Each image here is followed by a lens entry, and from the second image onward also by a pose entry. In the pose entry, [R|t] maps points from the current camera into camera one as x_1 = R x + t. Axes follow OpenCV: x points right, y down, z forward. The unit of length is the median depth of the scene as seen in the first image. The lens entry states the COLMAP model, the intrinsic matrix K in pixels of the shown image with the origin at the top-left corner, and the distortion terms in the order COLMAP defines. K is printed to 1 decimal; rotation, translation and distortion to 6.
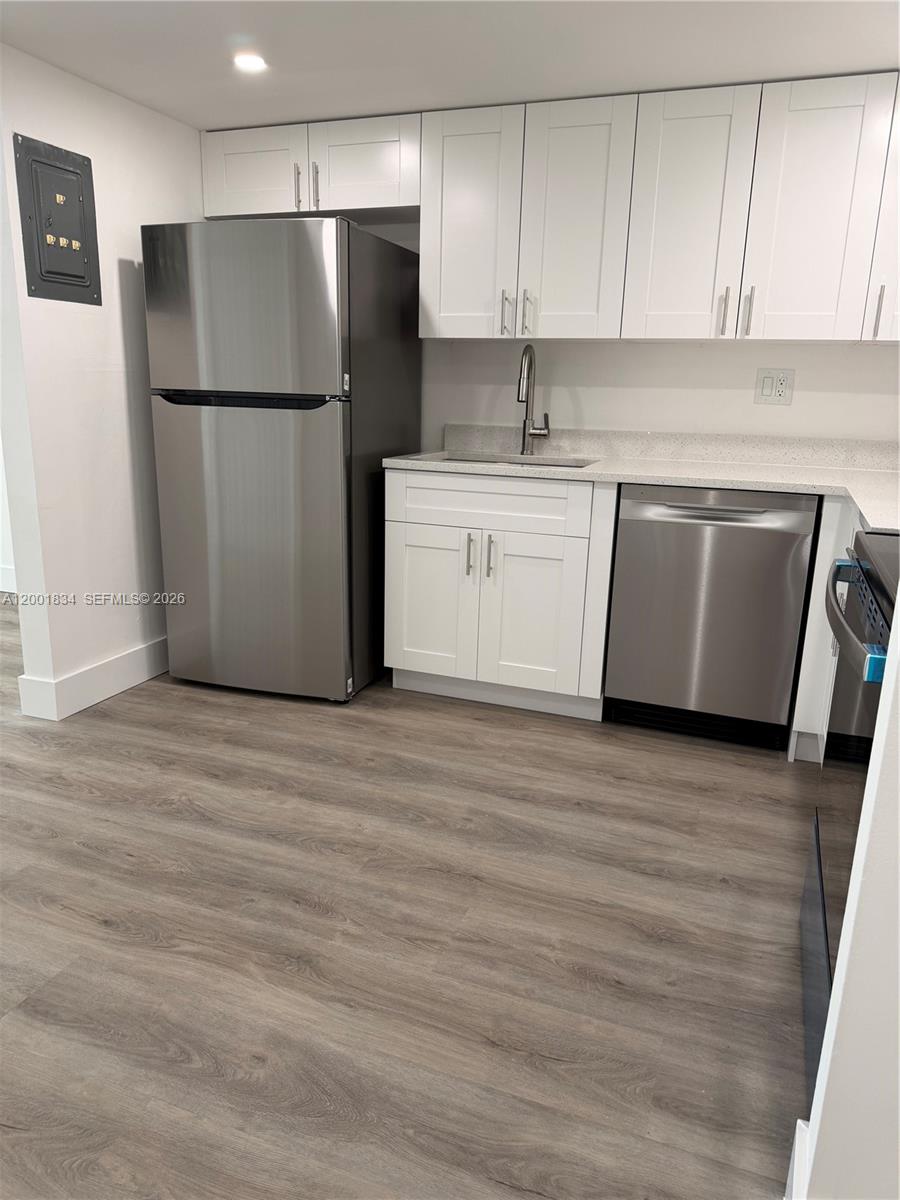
lens RADIAL K [[844.0, 0, 452.5], [0, 844.0, 597.5], [0, 0, 1]] dist [0.143512, -0.264228]
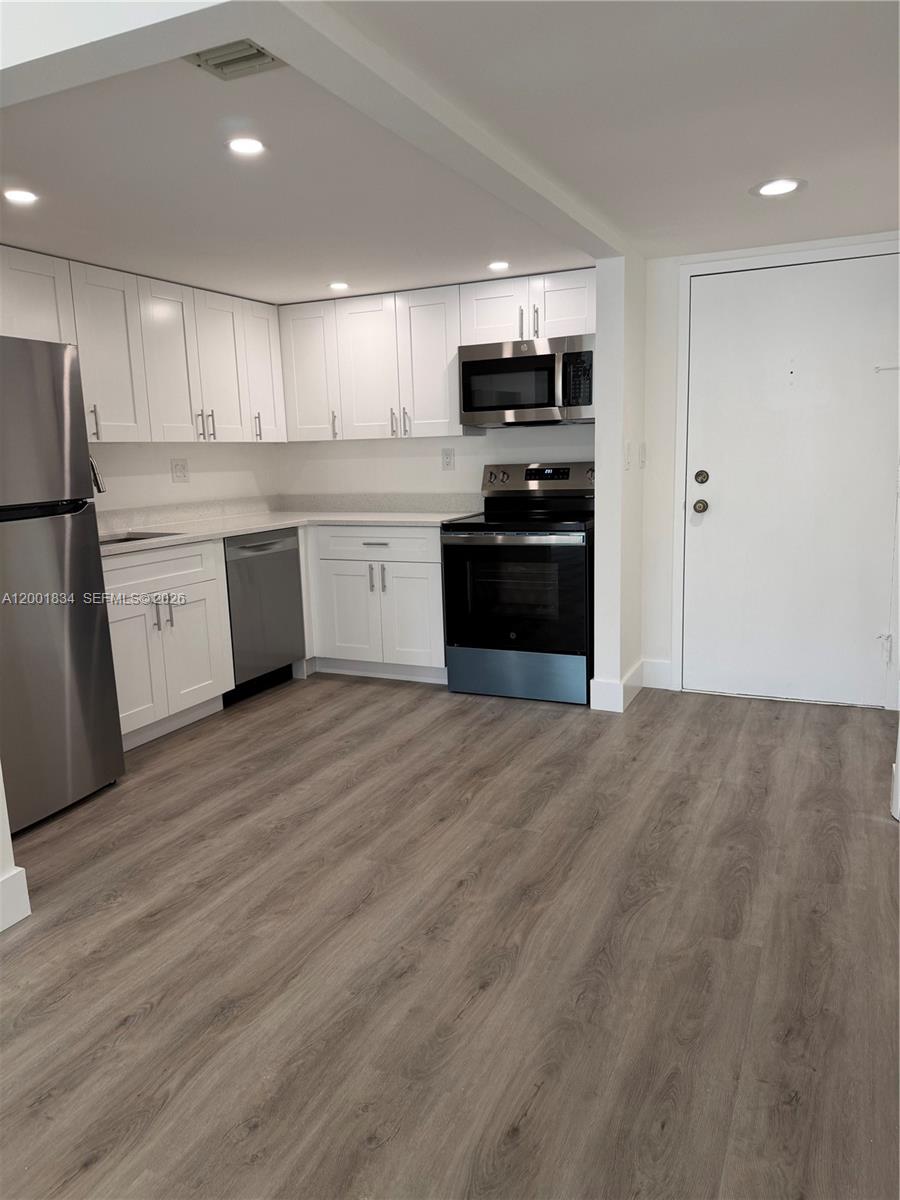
lens RADIAL K [[844.0, 0, 452.5], [0, 844.0, 597.5], [0, 0, 1]] dist [0.143512, -0.264228]
pose [[0.069289, -0.200559, 0.977228, -1.368610], [0.275326, 0.945381, 0.174501, -0.203201], [-0.958851, 0.256965, 0.120723, 0.510841]]
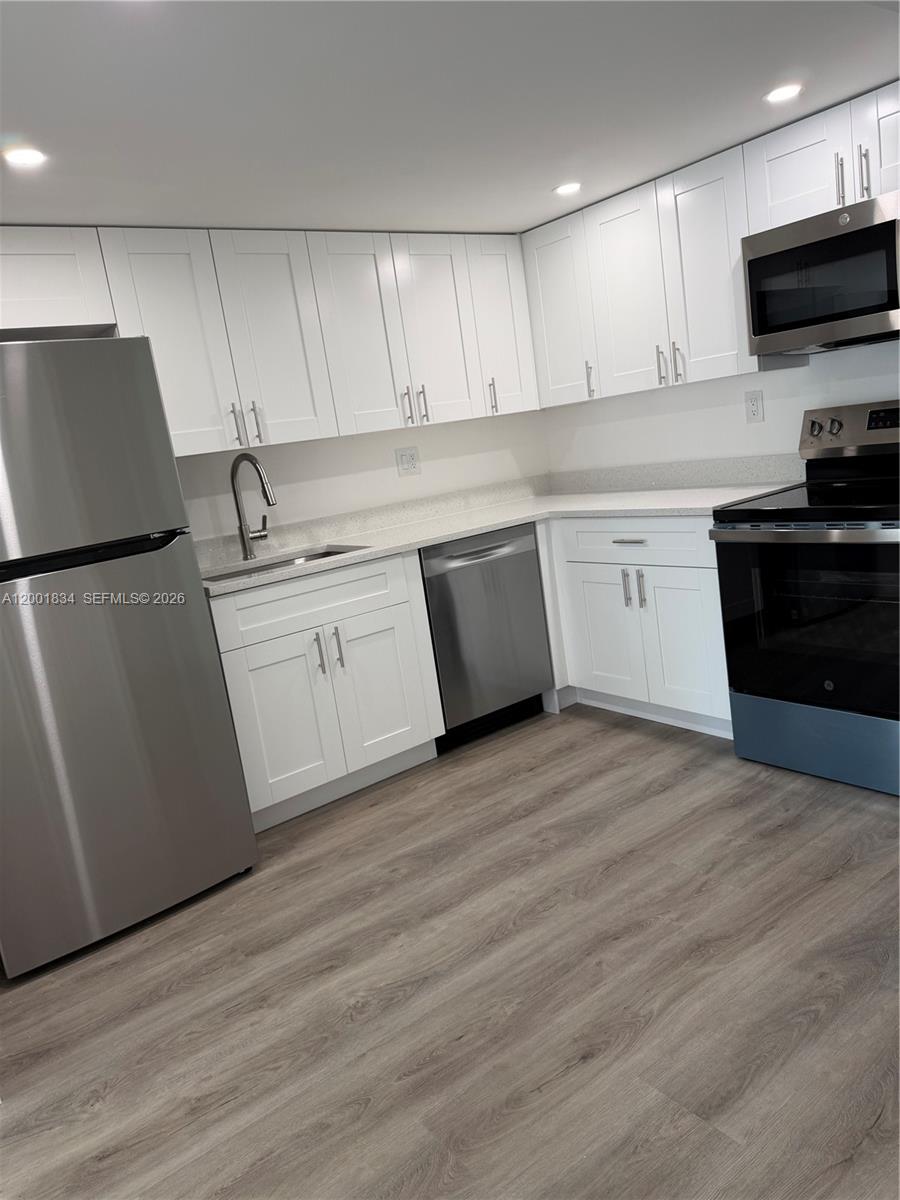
lens RADIAL K [[844.0, 0, 452.5], [0, 844.0, 597.5], [0, 0, 1]] dist [0.143512, -0.264228]
pose [[0.523569, -0.261074, 0.810997, -0.817583], [0.356650, 0.931637, 0.069662, -0.149265], [-0.773741, 0.252769, 0.580889, 0.331111]]
